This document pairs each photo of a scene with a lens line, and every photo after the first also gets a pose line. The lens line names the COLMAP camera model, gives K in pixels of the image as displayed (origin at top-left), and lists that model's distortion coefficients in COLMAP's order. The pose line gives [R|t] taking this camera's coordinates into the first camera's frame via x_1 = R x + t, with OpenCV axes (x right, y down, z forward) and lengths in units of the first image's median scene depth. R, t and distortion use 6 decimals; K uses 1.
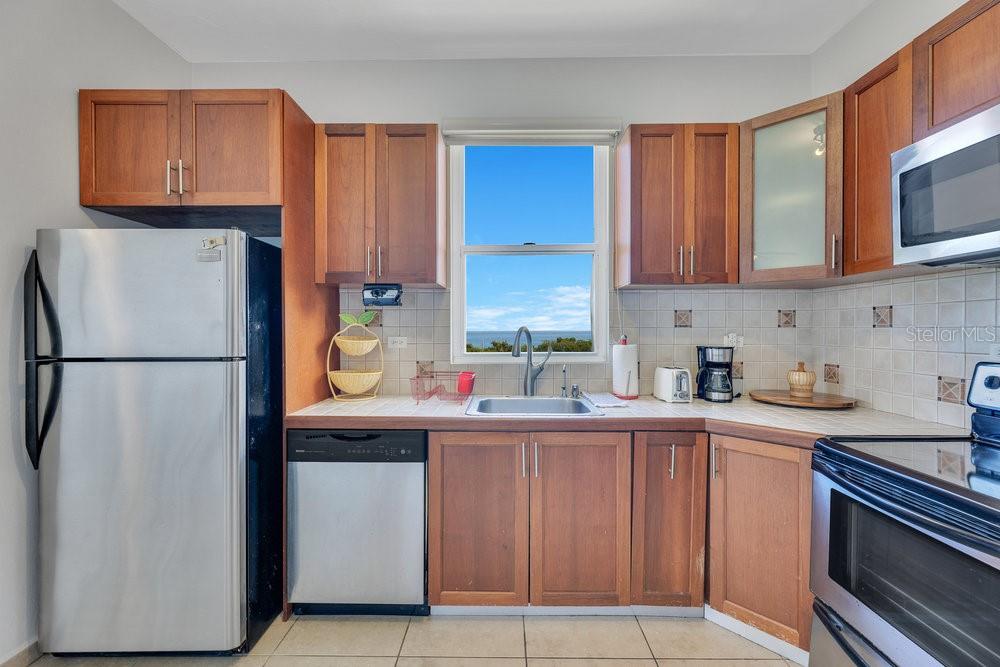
lens RADIAL K [[418.2, 0, 498.4], [0, 418.2, 331.0], [0, 0, 1]] dist [-0.000236, -0.000431]
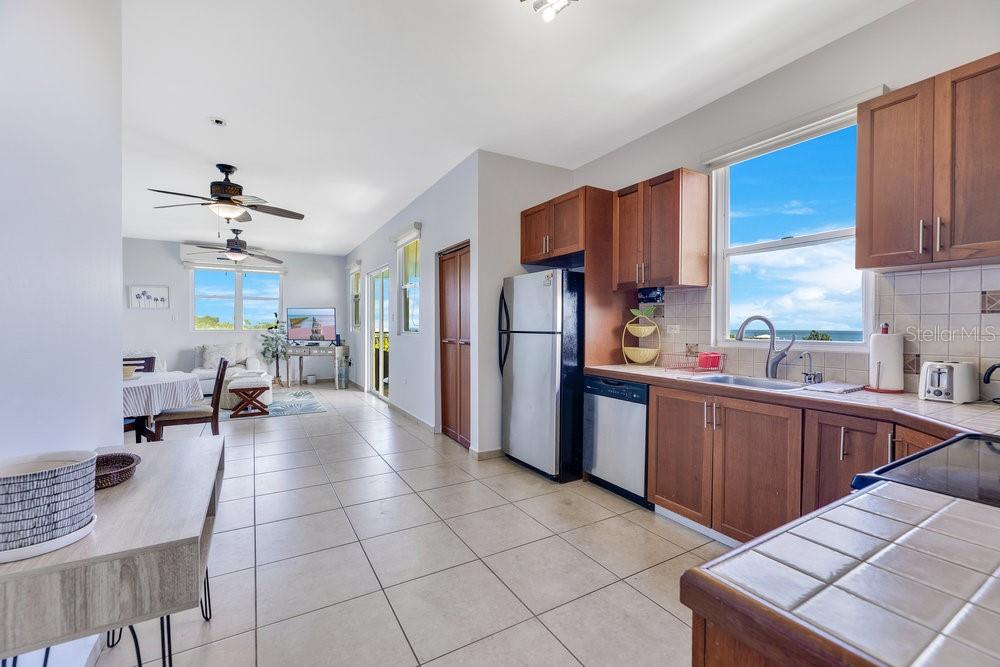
lens RADIAL K [[418.2, 0, 506.8], [0, 418.2, 329.7], [0, 0, 1]] dist [-0.000236, -0.000431]
pose [[0.528578, 0.011151, -0.848811, 0.821090], [-0.010181, 0.999925, 0.006796, 0.034020], [0.848824, 0.005049, 0.528652, -0.229928]]
